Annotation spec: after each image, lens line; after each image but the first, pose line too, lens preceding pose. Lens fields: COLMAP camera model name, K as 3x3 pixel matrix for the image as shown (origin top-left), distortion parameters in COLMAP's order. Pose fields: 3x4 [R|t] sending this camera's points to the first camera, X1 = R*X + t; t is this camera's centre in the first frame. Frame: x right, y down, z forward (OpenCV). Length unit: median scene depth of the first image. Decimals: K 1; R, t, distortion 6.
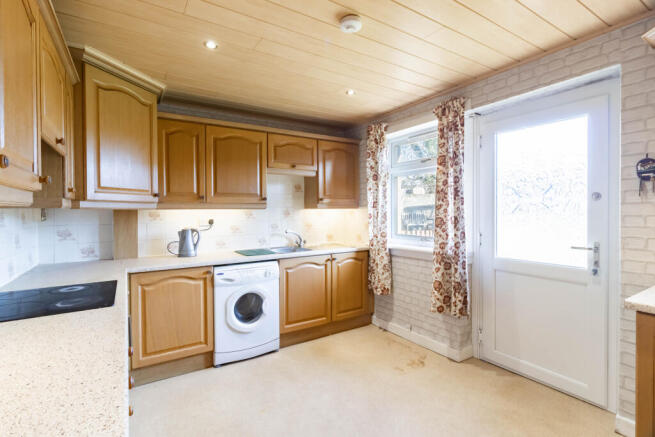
lens RADIAL K [[306.2, 0, 327.9], [0, 306.2, 215.0], [0, 0, 1]] dist [-0.006307, -0.000044]
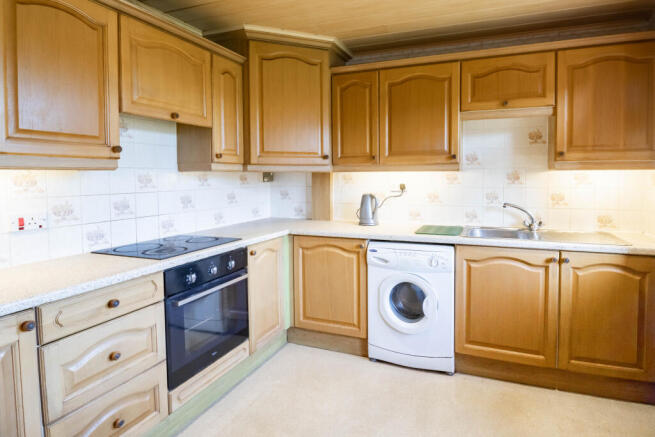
lens RADIAL K [[355.6, 0, 369.5], [0, 355.6, 190.7], [0, 0, 1]] dist [-0.012902, -0.002265]
pose [[0.610506, 0.039240, -0.791039, 0.357490], [-0.010823, 0.999092, 0.041208, -0.006456], [0.791937, -0.016596, 0.610377, 0.379512]]
